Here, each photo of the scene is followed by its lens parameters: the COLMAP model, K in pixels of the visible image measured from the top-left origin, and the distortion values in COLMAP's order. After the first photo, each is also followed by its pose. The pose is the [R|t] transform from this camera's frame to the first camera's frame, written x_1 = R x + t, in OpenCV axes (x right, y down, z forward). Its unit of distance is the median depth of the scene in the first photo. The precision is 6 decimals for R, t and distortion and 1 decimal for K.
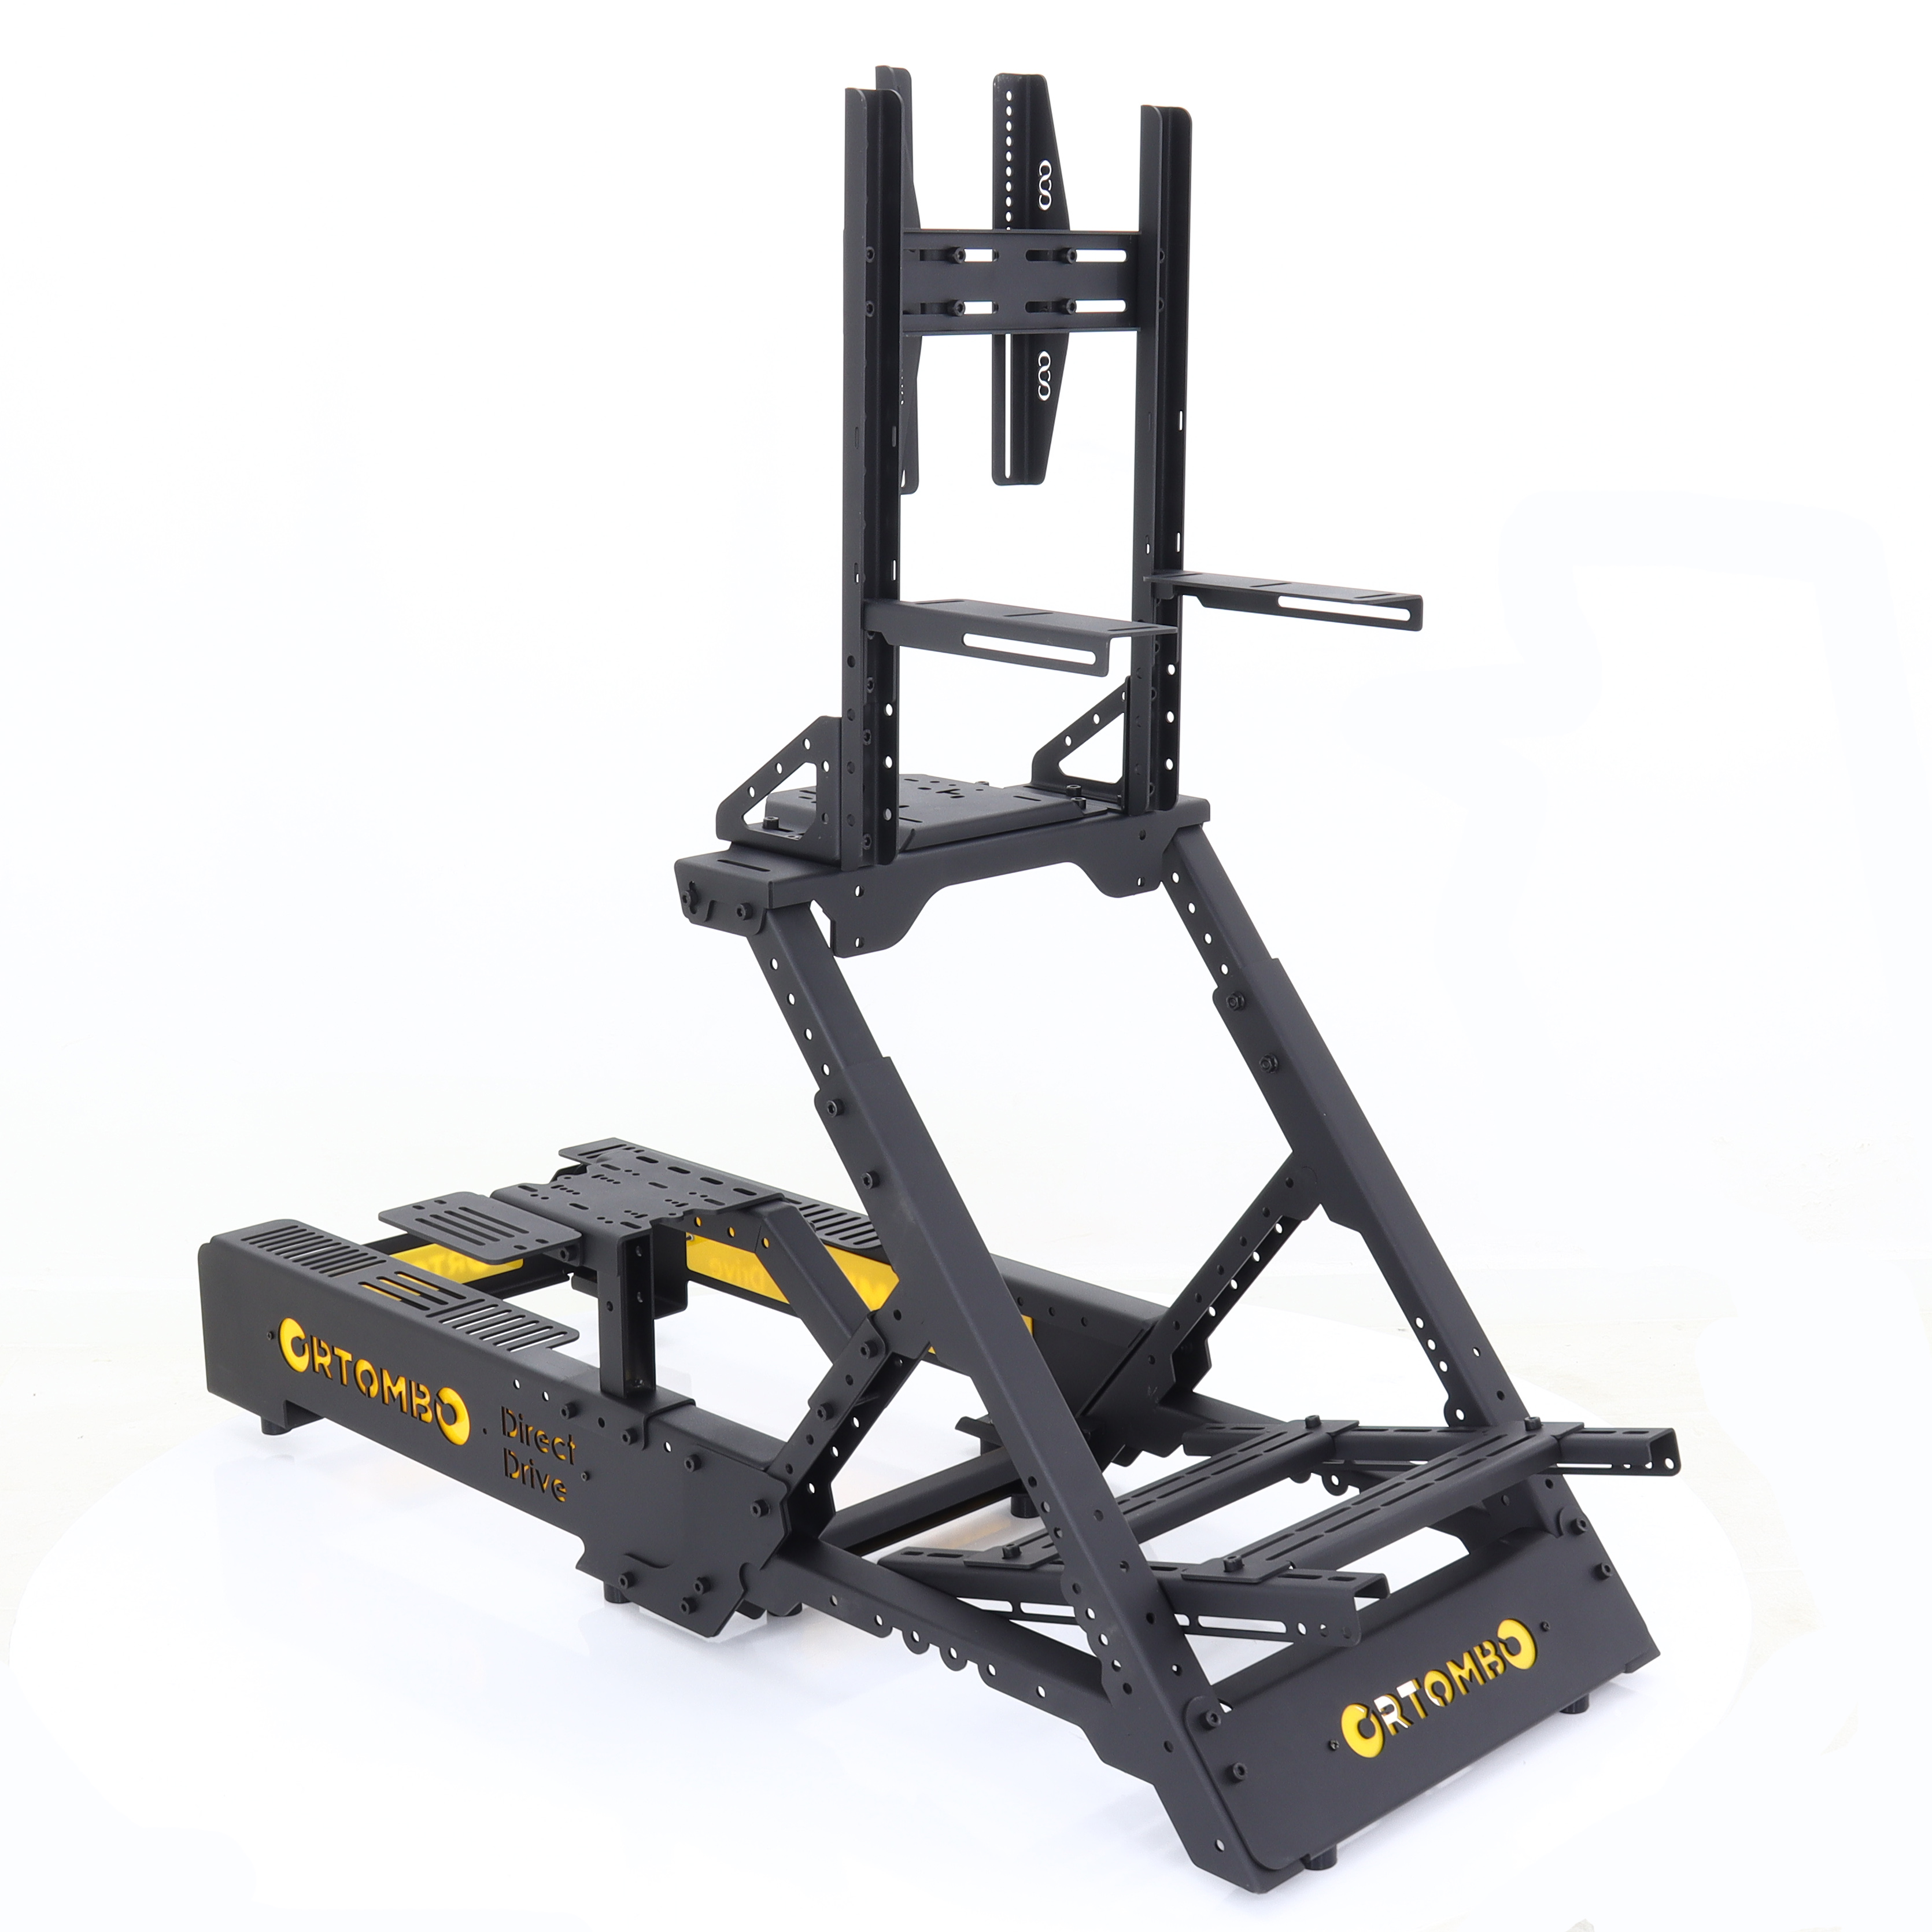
lens RADIAL K [[3408.1, 0, 972.7], [0, 3408.1, 960.8], [0, 0, 1]] dist [-0.151921, 0.000000]
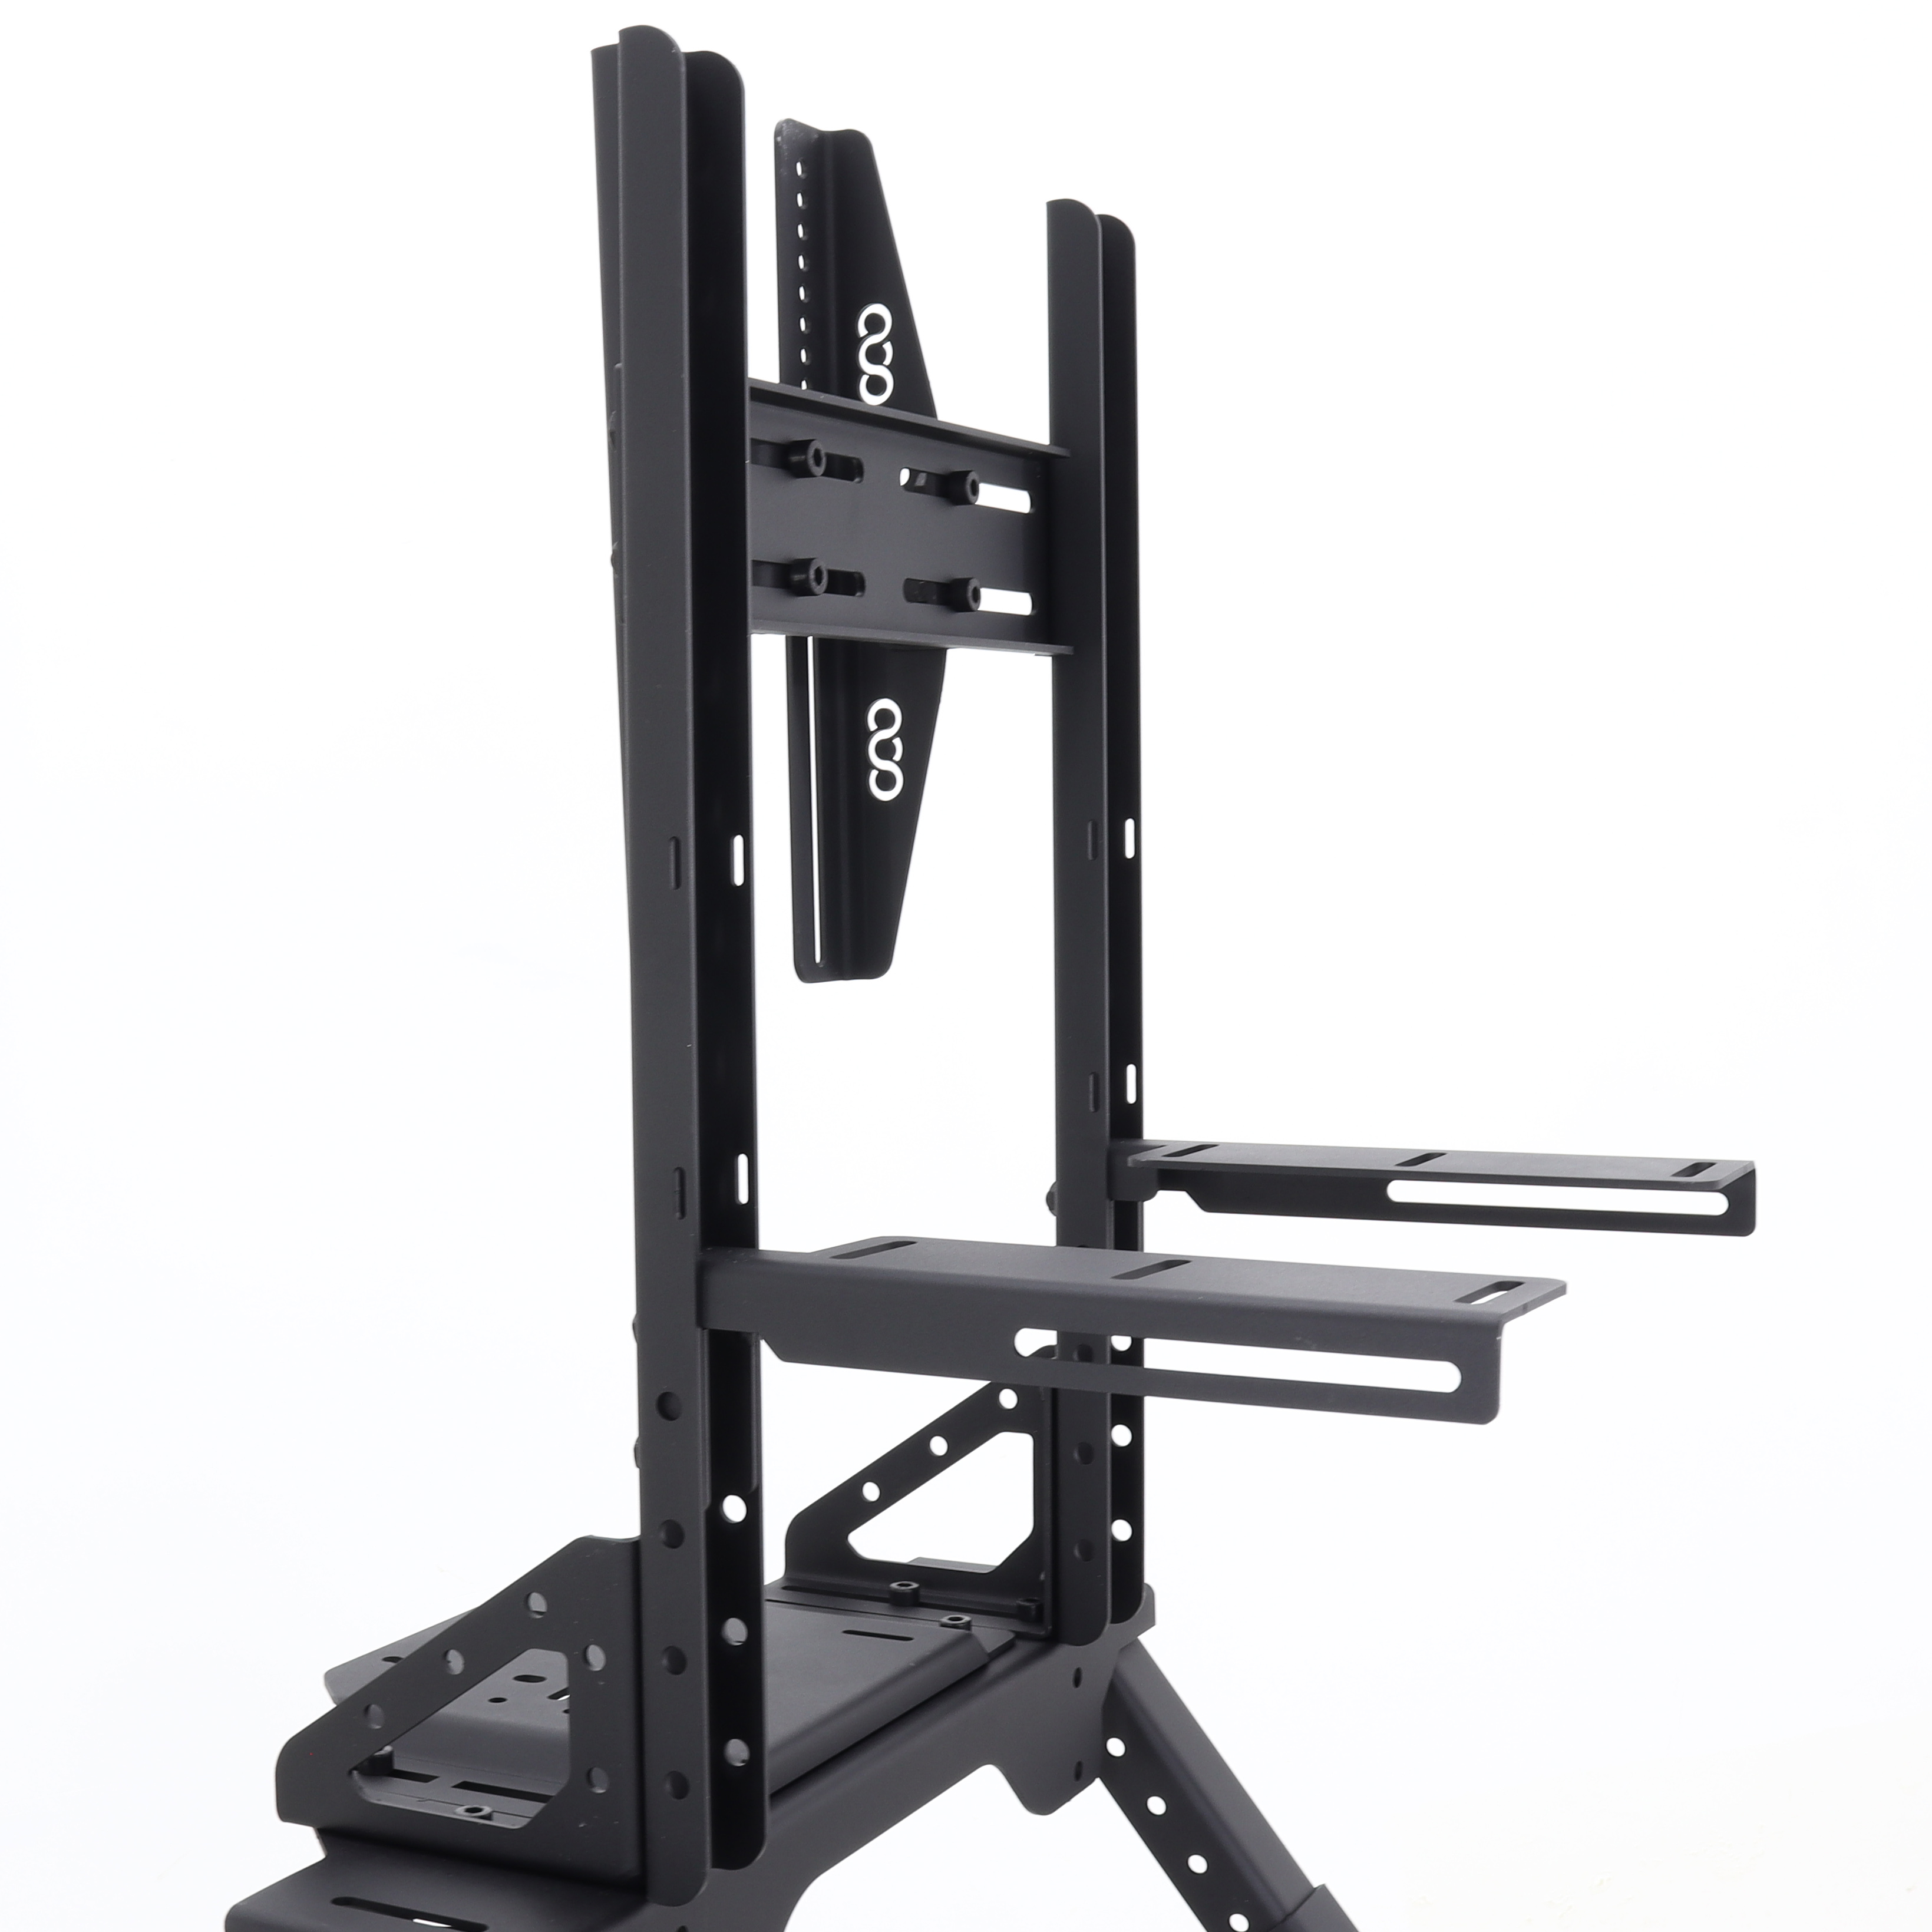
lens RADIAL K [[3408.1, 0, 965.9], [0, 3408.1, 962.8], [0, 0, 1]] dist [-0.151921, 0.000000]
pose [[0.951371, -0.038700, 0.305607, -0.116245], [0.087009, 0.985440, -0.146076, -0.072162], [-0.295504, 0.165563, 0.940886, 0.553318]]
